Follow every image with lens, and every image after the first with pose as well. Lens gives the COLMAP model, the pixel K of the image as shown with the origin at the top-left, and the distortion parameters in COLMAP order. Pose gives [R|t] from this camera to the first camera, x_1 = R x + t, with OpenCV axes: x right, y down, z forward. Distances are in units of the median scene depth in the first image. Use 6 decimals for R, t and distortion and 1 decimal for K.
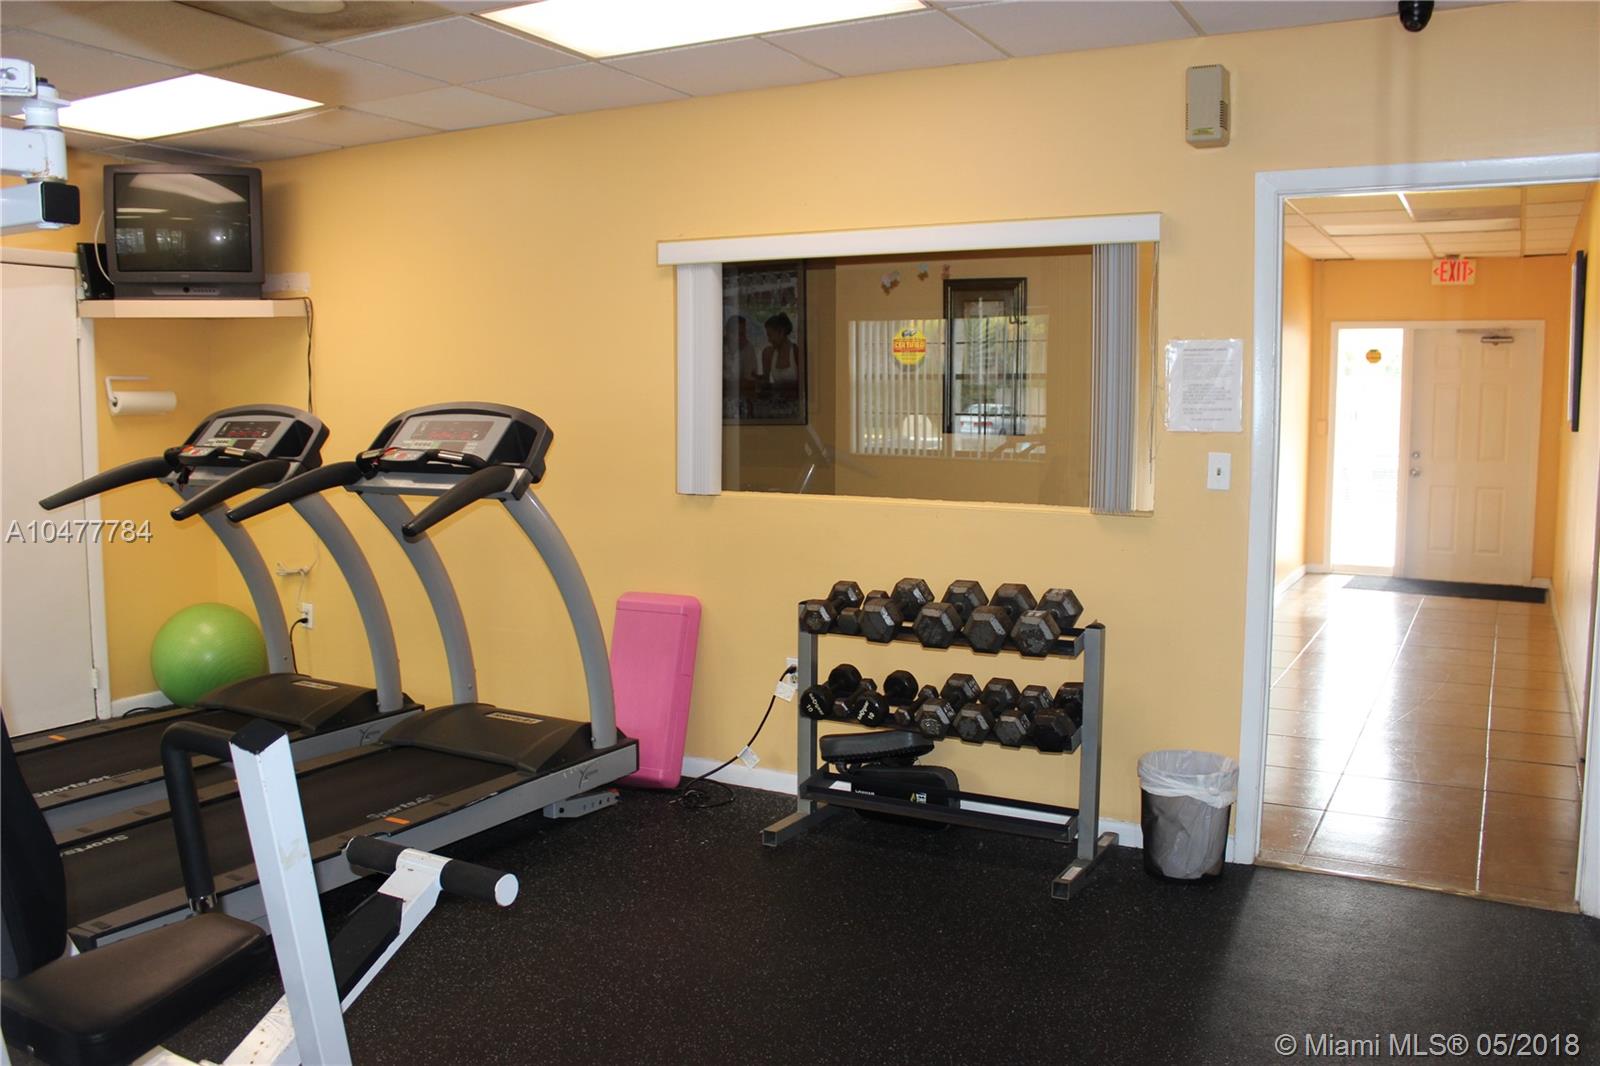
lens RADIAL K [[1329.3, 0, 805.1], [0, 1329.3, 530.3], [0, 0, 1]] dist [-0.164670, 0.147964]
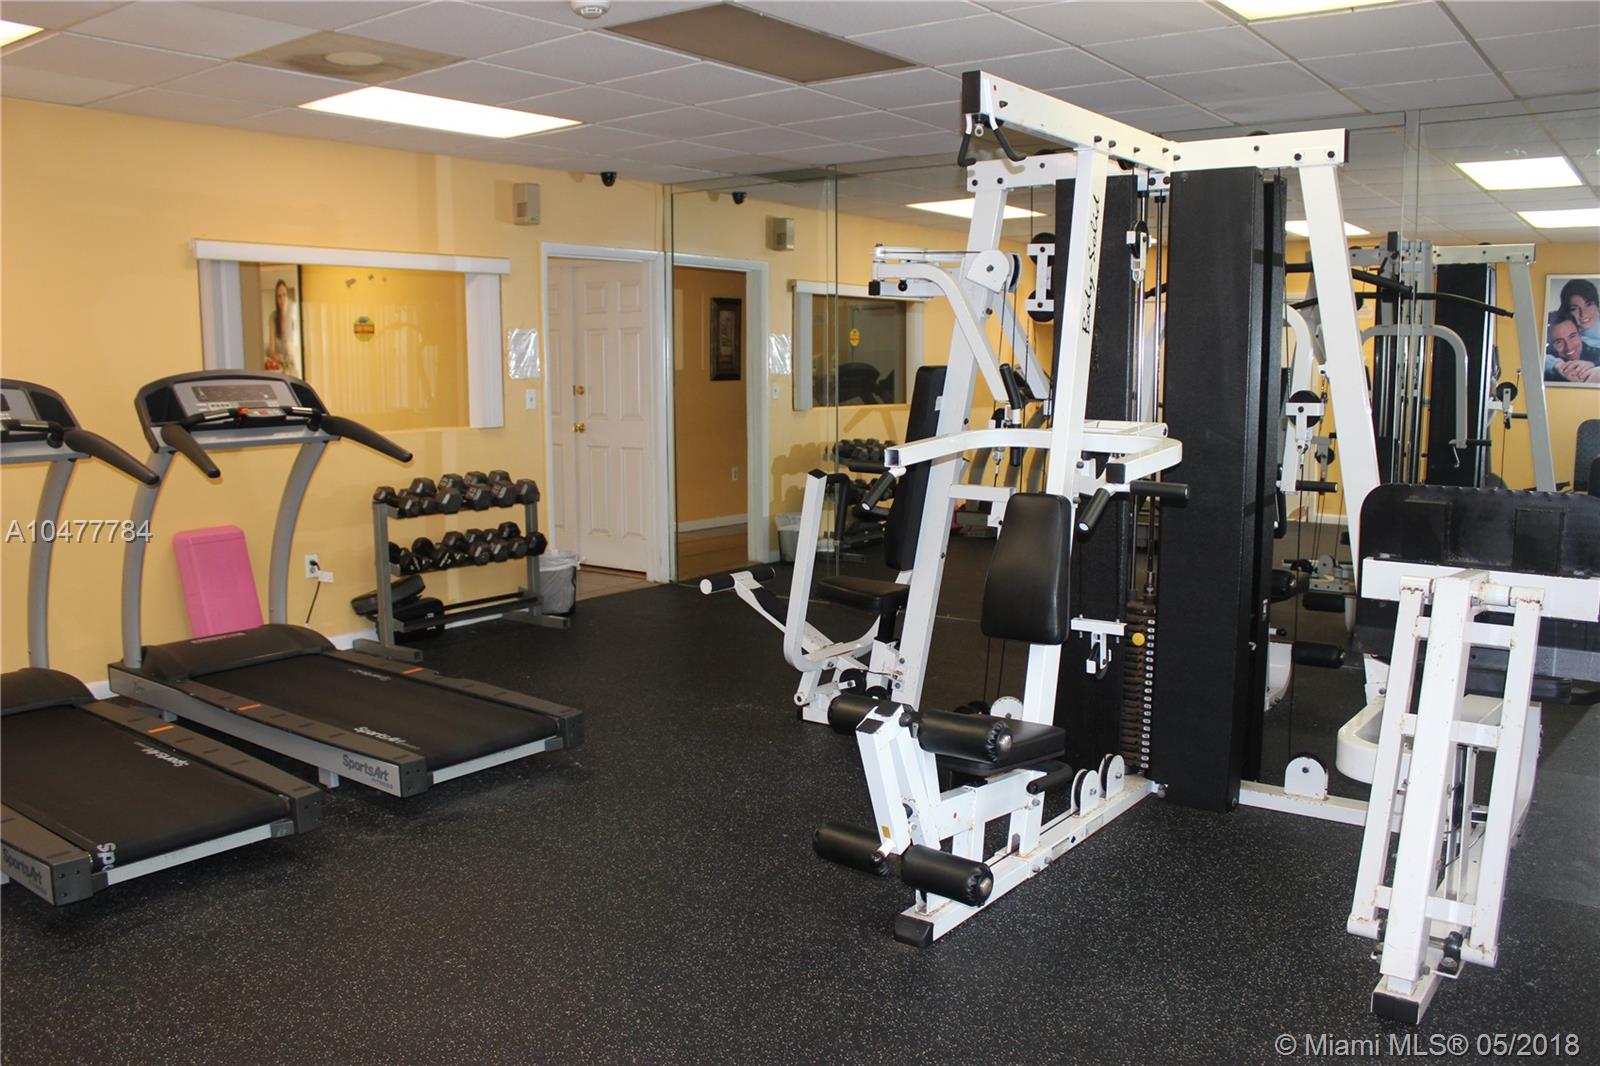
lens RADIAL K [[1329.3, 0, 805.1], [0, 1329.3, 530.3], [0, 0, 1]] dist [-0.164670, 0.147964]
pose [[0.142472, -0.137747, 0.980167, -1.419627], [0.091980, 0.987827, 0.125453, -0.055715], [-0.985516, 0.072282, 0.153407, 0.316803]]
